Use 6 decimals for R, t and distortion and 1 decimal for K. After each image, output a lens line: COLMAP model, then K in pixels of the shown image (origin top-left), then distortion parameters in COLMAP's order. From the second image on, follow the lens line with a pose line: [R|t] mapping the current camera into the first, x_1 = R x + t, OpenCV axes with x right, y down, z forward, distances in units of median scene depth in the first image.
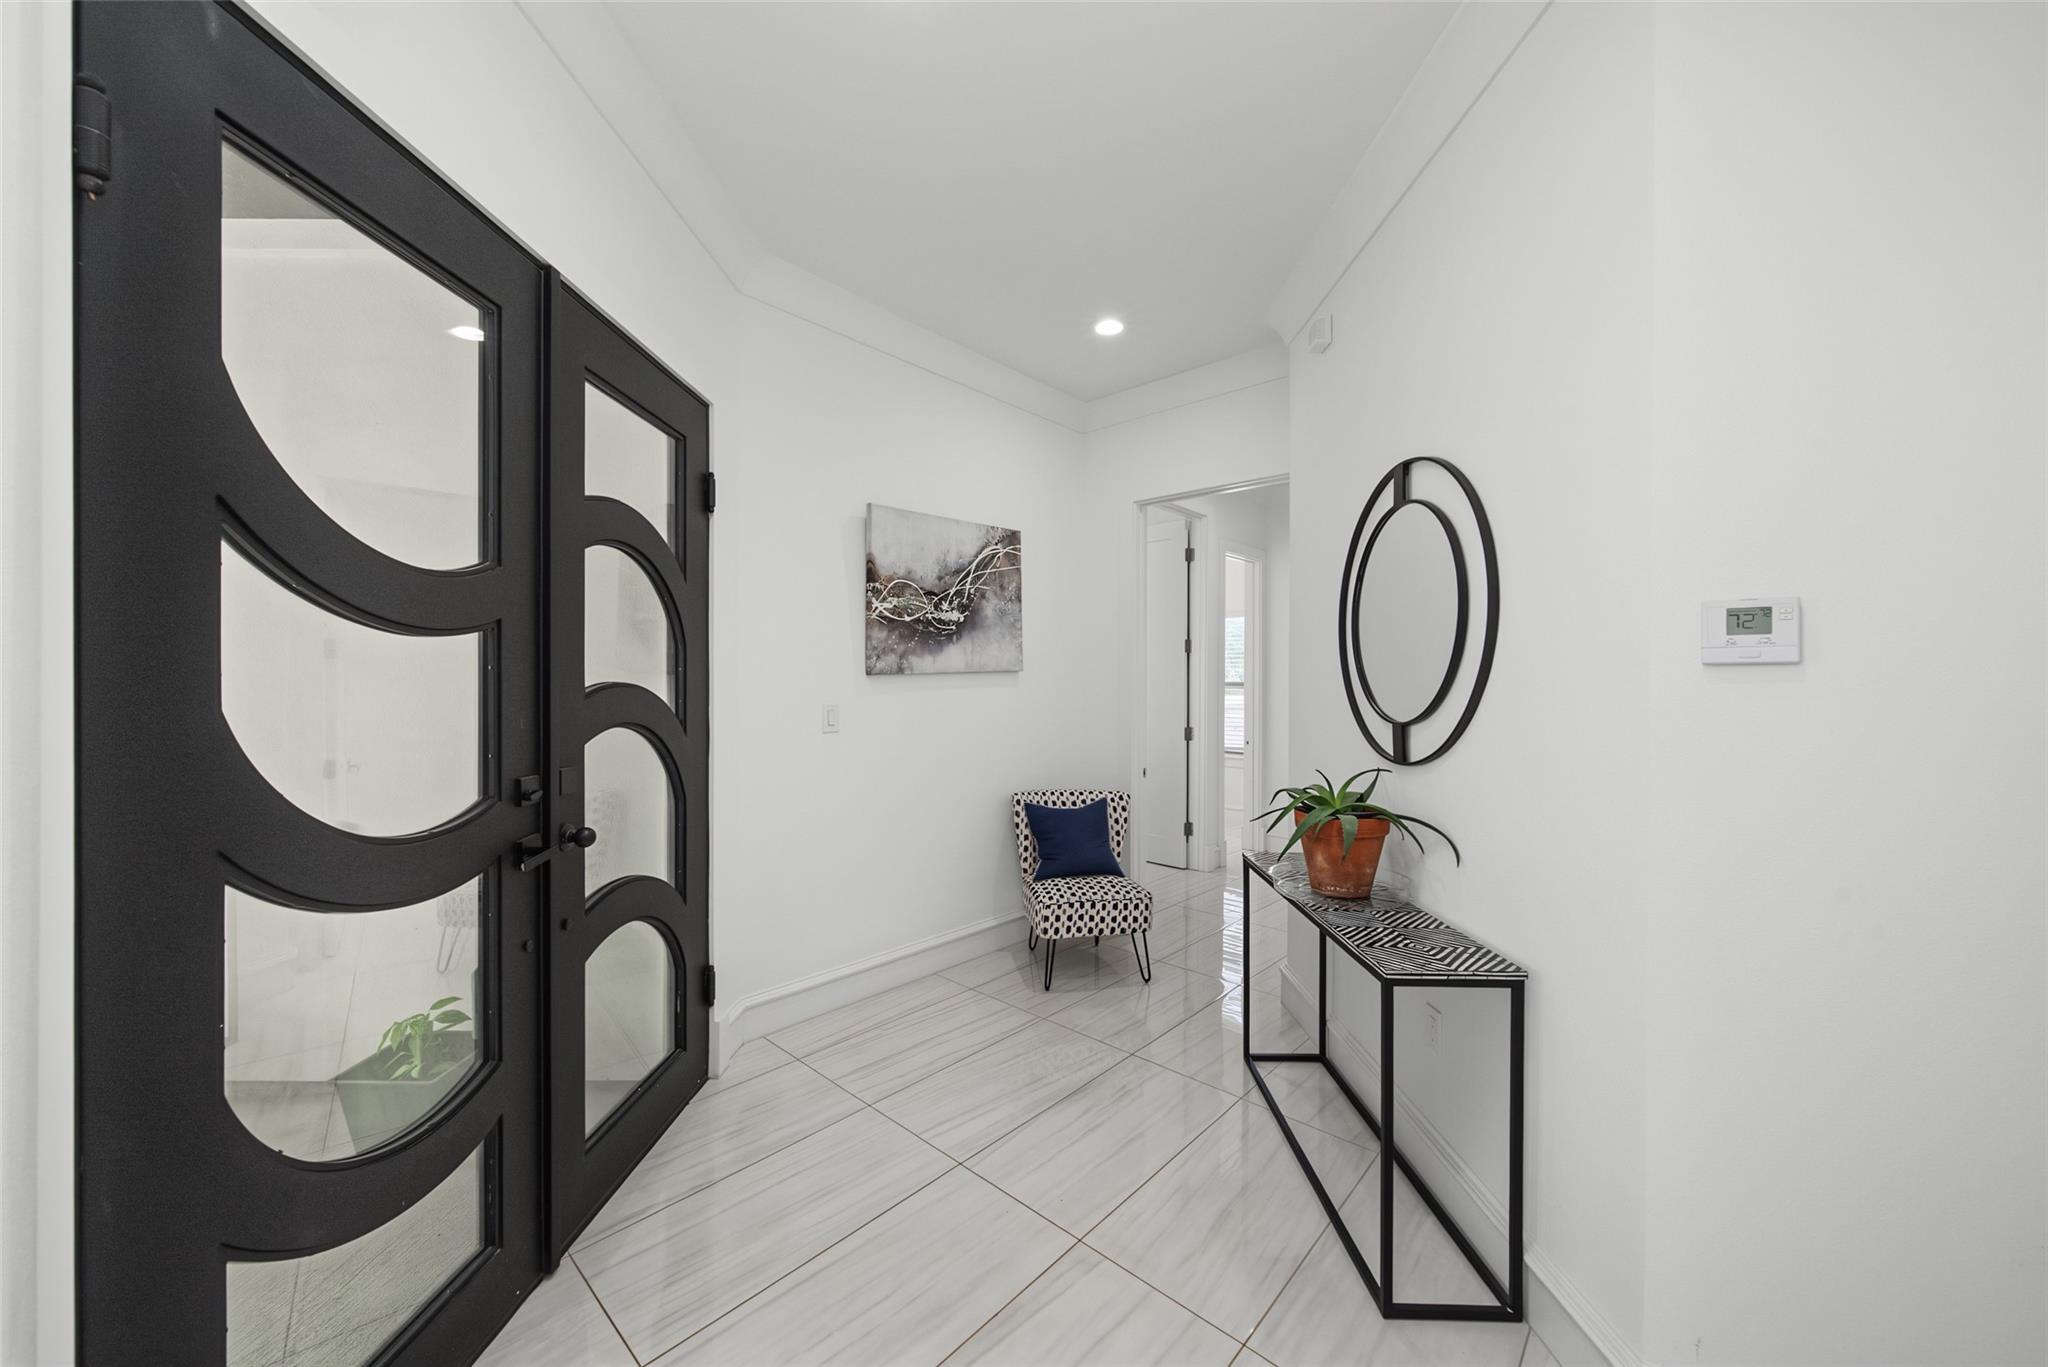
lens RADIAL K [[762.8, 0, 1017.7], [0, 762.8, 676.2], [0, 0, 1]] dist [0.000771, -0.000008]
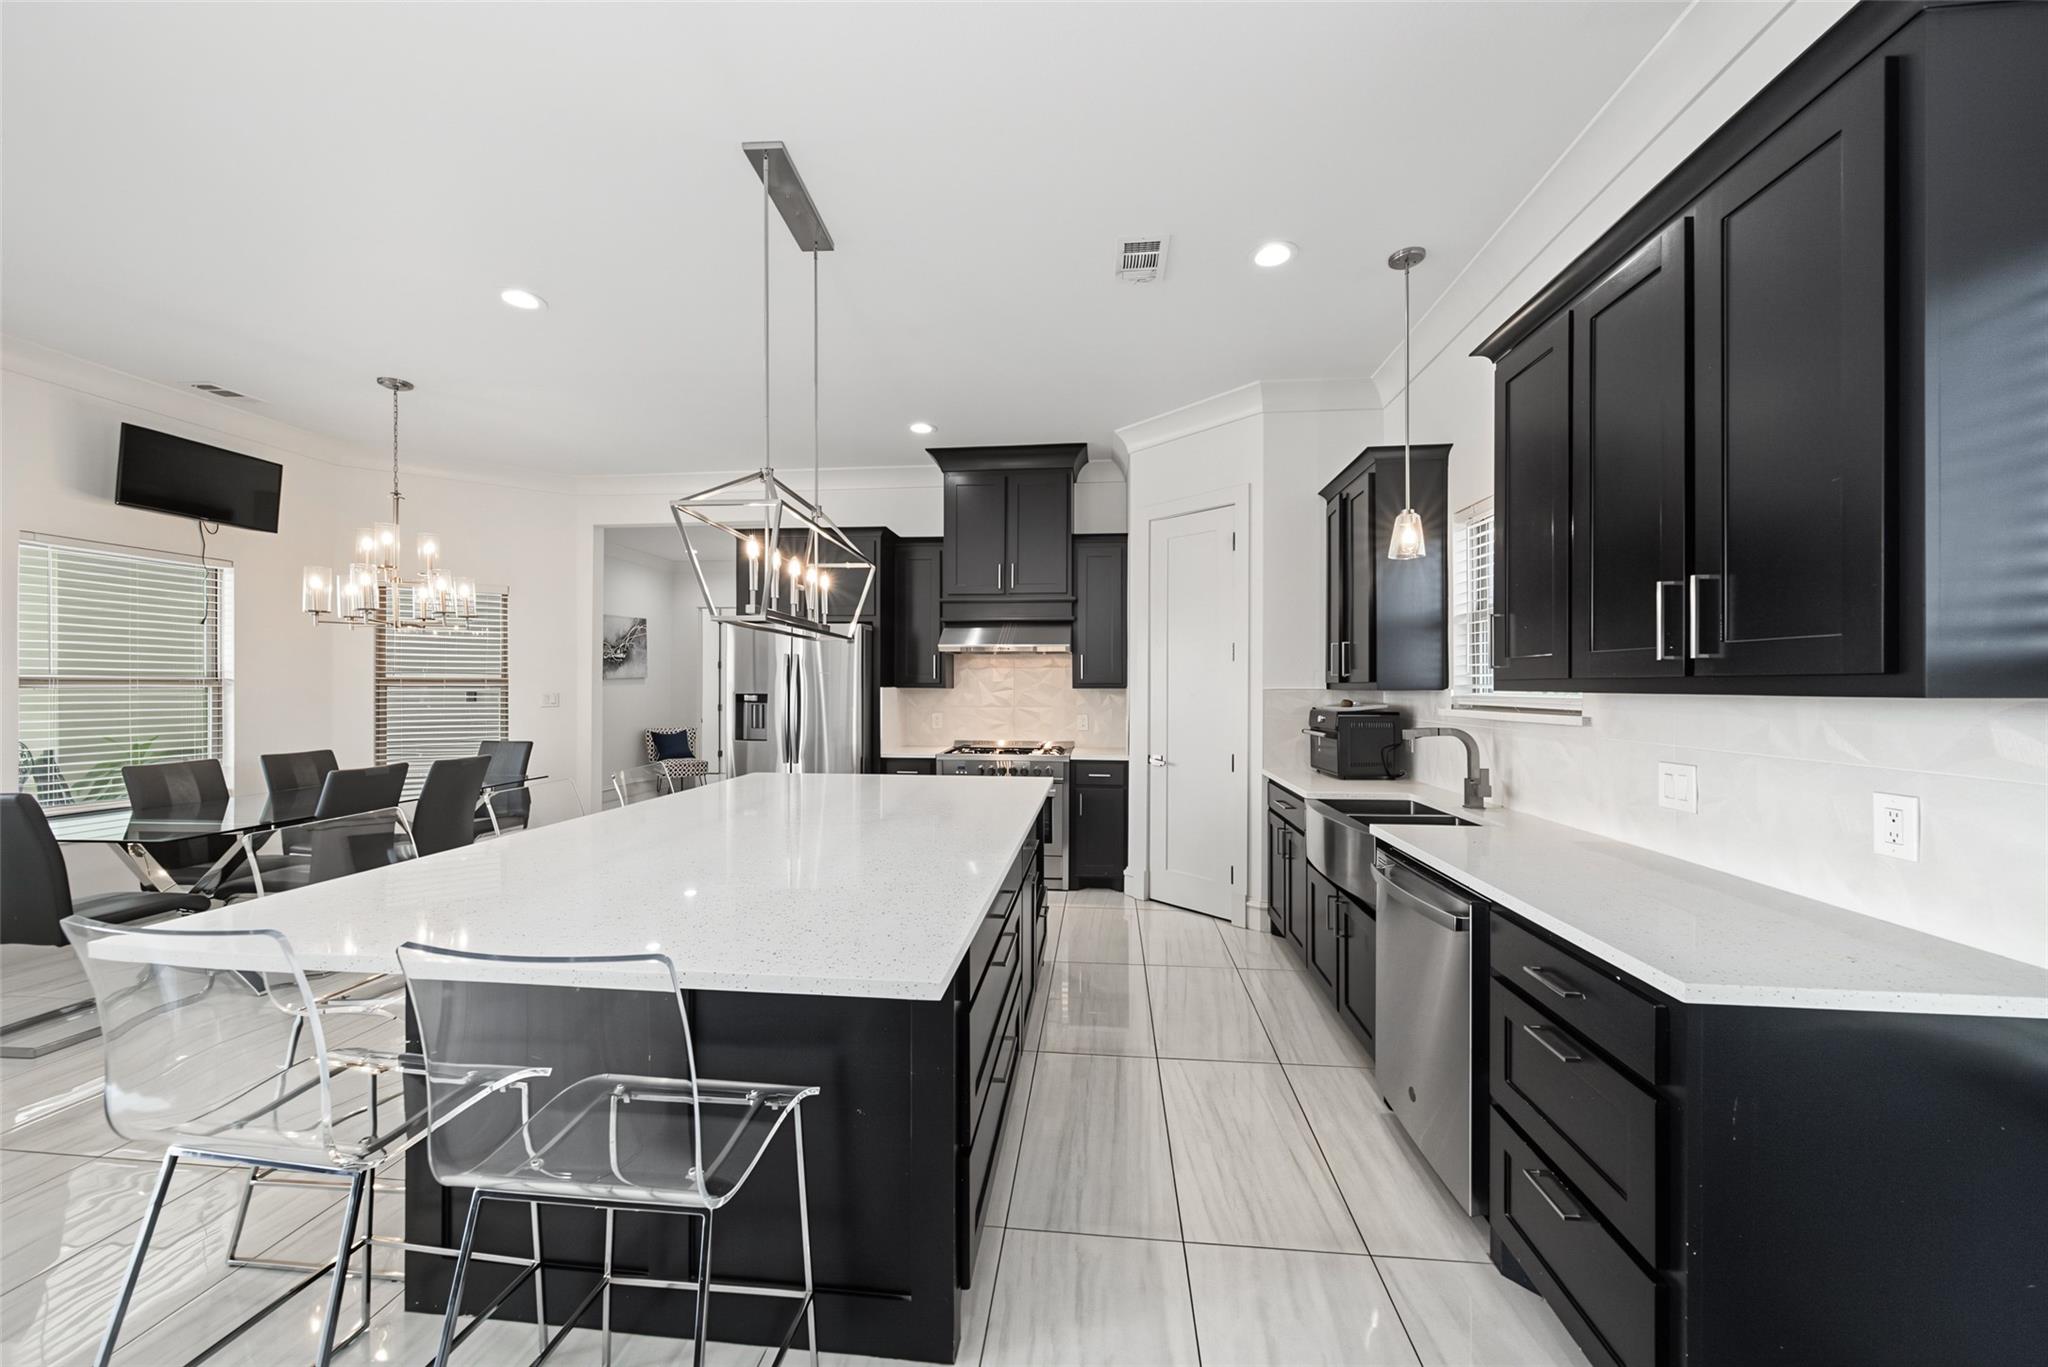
lens RADIAL K [[731.5, 0, 1024.5], [0, 731.5, 681.6], [0, 0, 1]] dist [-0.000683, -0.000121]
pose [[0.809179, 0.000615, 0.587562, -0.416783], [0.000868, 0.999997, -0.002243, 0.011040], [-0.587562, 0.002325, 0.809176, -1.667048]]
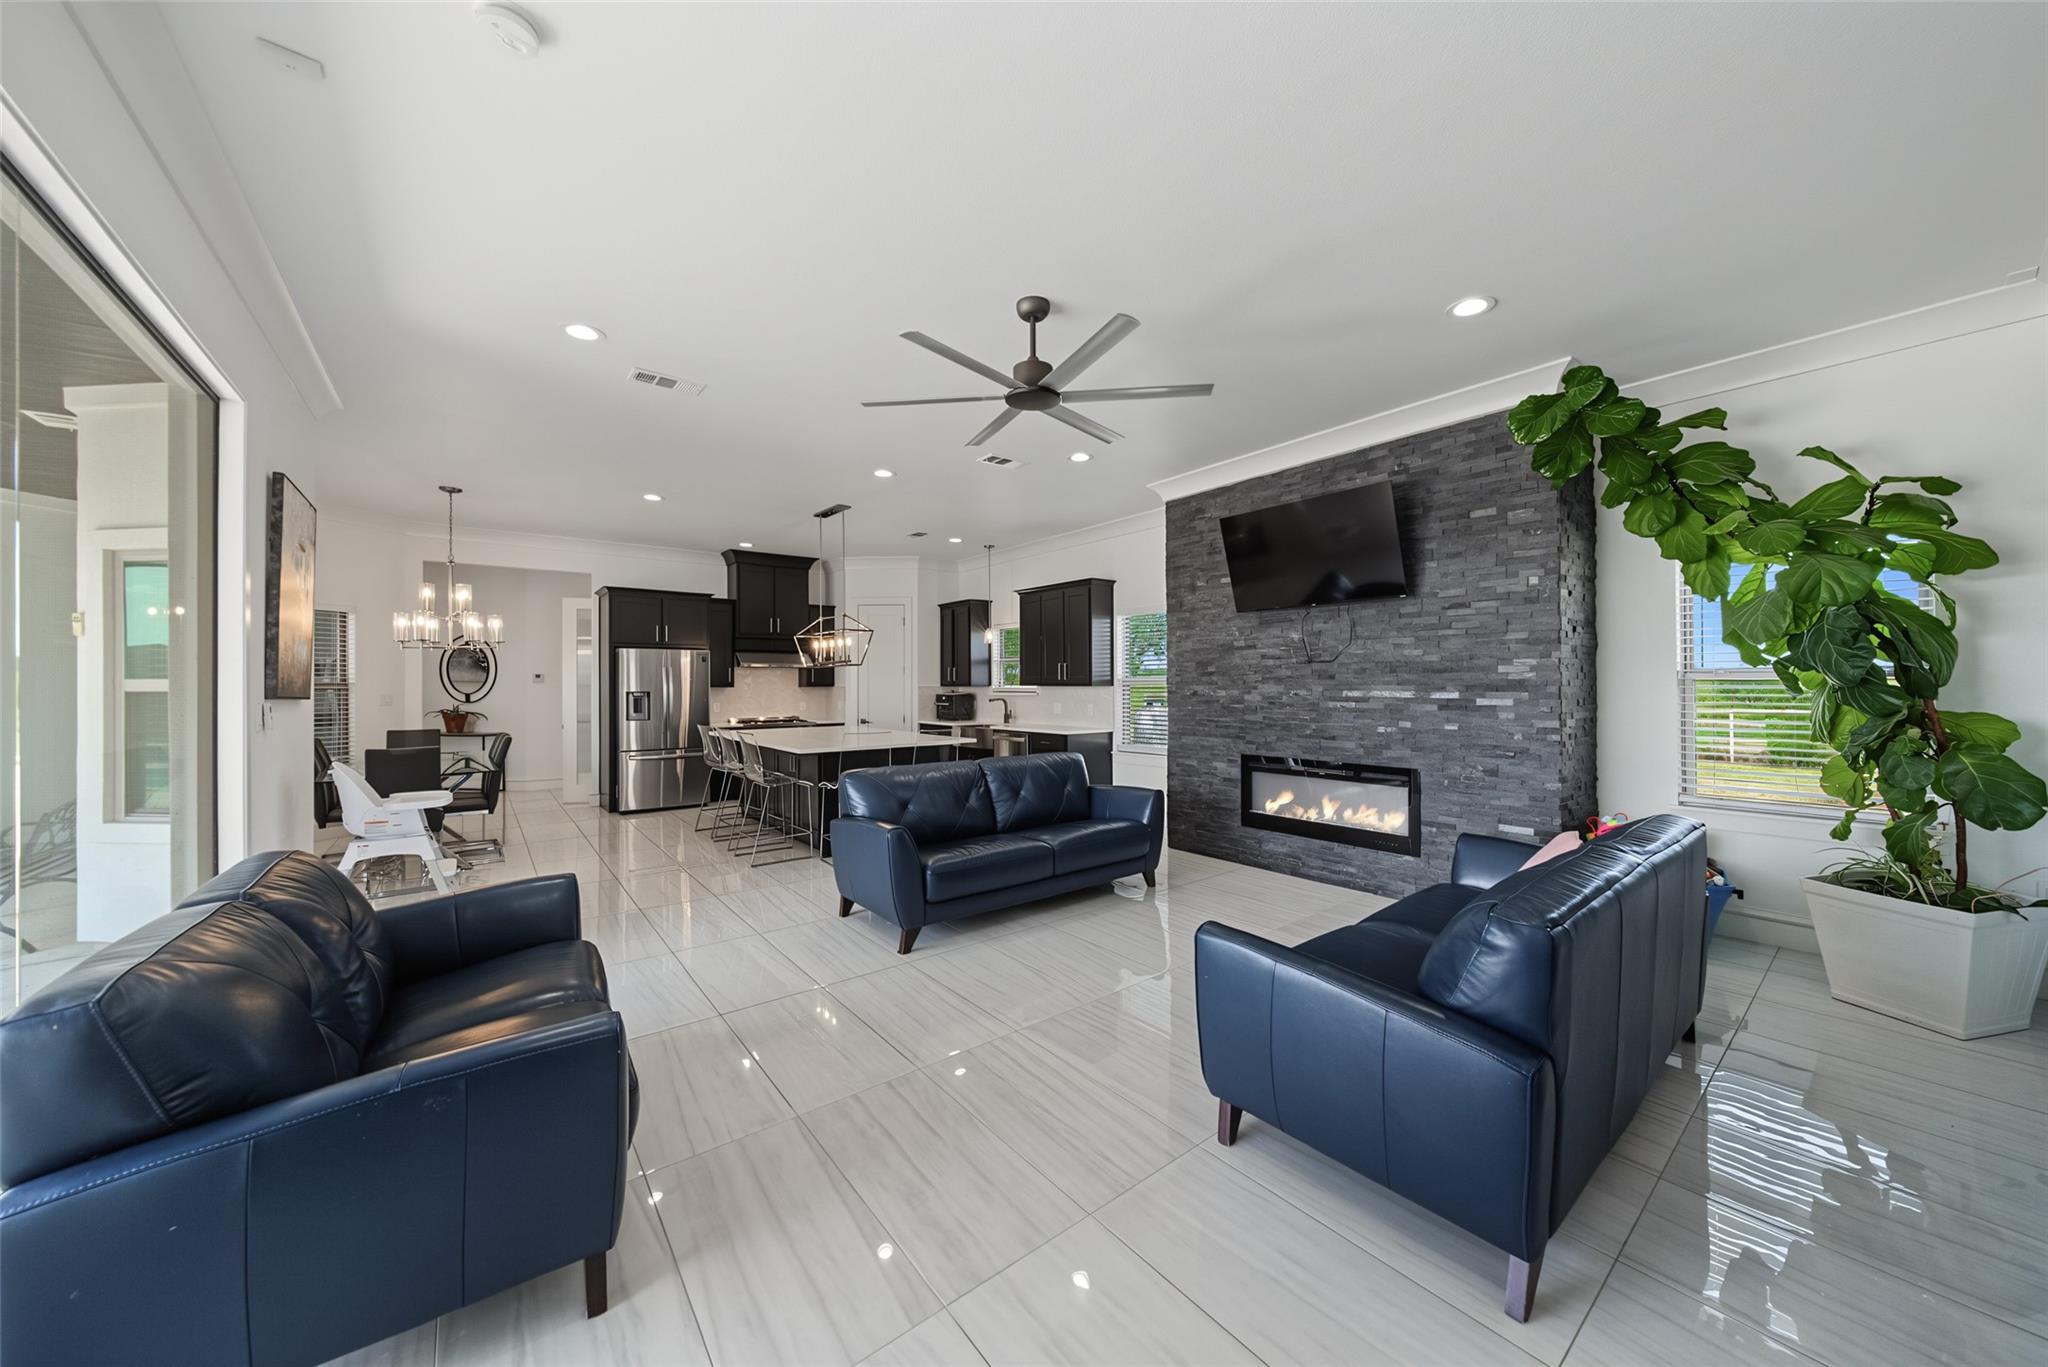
lens RADIAL K [[731.5, 0, 1019.3], [0, 731.5, 684.5], [0, 0, 1]] dist [-0.000683, -0.000121]
pose [[0.185934, -0.001542, 0.982561, -1.896645], [0.005129, 0.999987, 0.000598, 0.013153], [-0.982549, 0.004929, 0.185940, -1.812861]]
